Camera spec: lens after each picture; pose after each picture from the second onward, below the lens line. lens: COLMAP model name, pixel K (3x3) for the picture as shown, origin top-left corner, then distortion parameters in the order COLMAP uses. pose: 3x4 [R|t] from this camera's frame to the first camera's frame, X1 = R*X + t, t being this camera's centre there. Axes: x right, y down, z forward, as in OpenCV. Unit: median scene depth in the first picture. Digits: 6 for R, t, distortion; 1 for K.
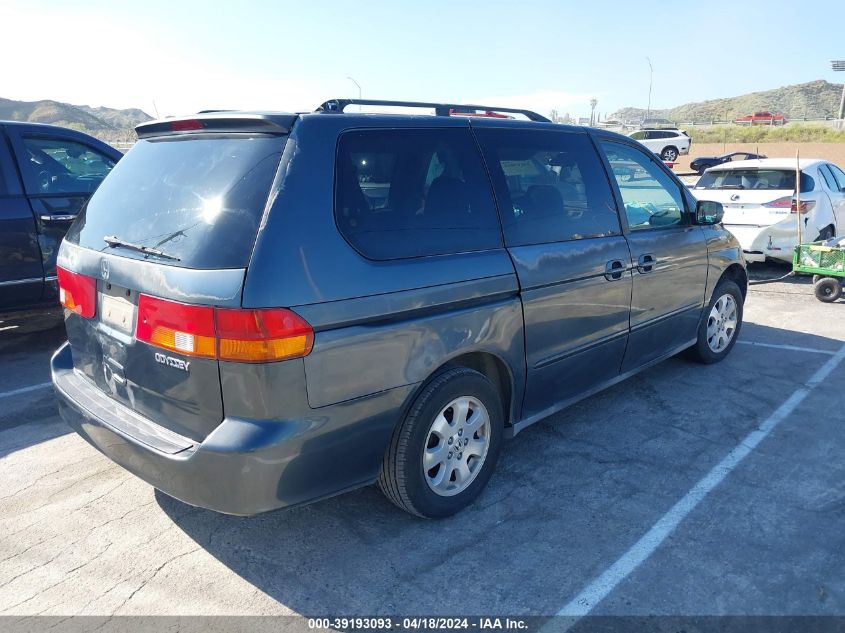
lens RADIAL K [[668.4, 0, 428.4], [0, 668.4, 311.9], [0, 0, 1]] dist [-0.008090, 0.015298]
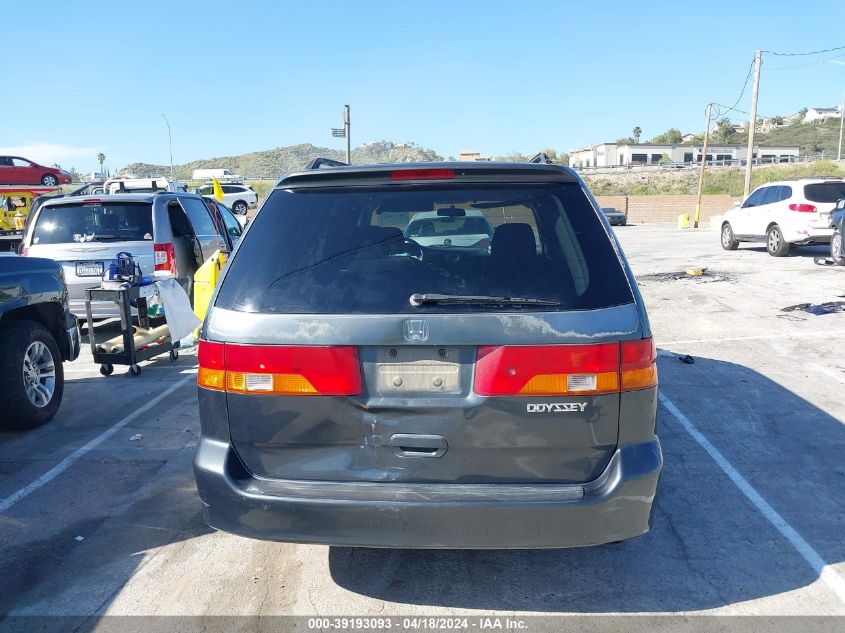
lens RADIAL K [[668.4, 0, 423.9], [0, 668.4, 321.4], [0, 0, 1]] dist [-0.008090, 0.015298]
pose [[0.782231, -0.117865, 0.611737, -0.776823], [0.157782, 0.987407, -0.011510, -0.049061], [-0.602677, 0.105525, 0.790977, 0.227978]]
